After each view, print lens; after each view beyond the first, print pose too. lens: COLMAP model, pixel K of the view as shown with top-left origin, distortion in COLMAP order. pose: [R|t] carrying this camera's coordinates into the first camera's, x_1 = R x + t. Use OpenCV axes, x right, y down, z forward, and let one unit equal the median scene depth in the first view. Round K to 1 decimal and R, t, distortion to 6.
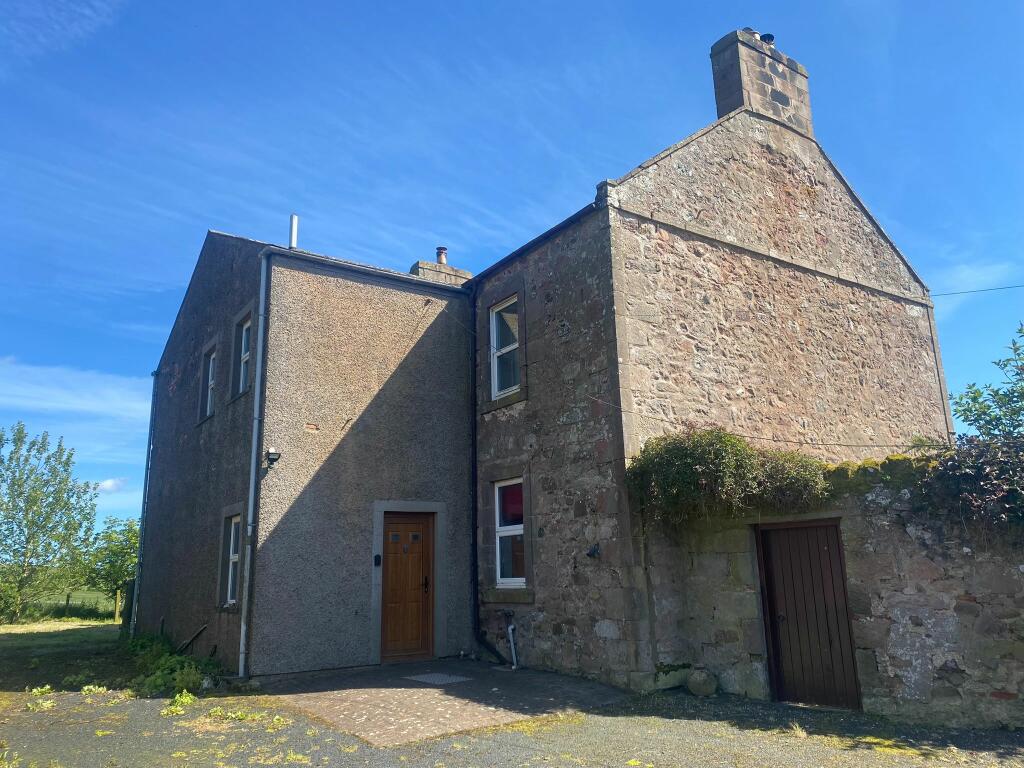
lens RADIAL K [[780.7, 0, 510.6], [0, 780.7, 376.1], [0, 0, 1]] dist [0.026699, -0.024071]
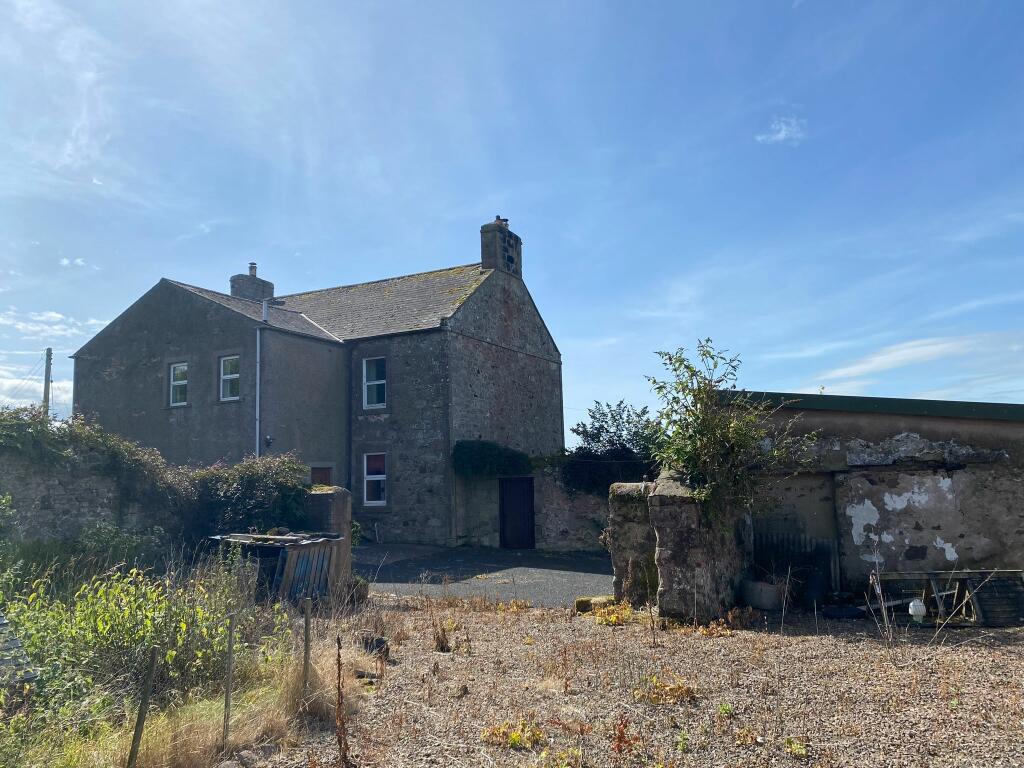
lens RADIAL K [[780.7, 0, 512.7], [0, 780.7, 386.8], [0, 0, 1]] dist [0.026699, -0.024071]
pose [[0.876871, 0.059536, 0.477024, -0.711941], [-0.114073, 0.989729, 0.086164, -0.262891], [-0.466994, -0.129970, 0.874656, -0.947615]]
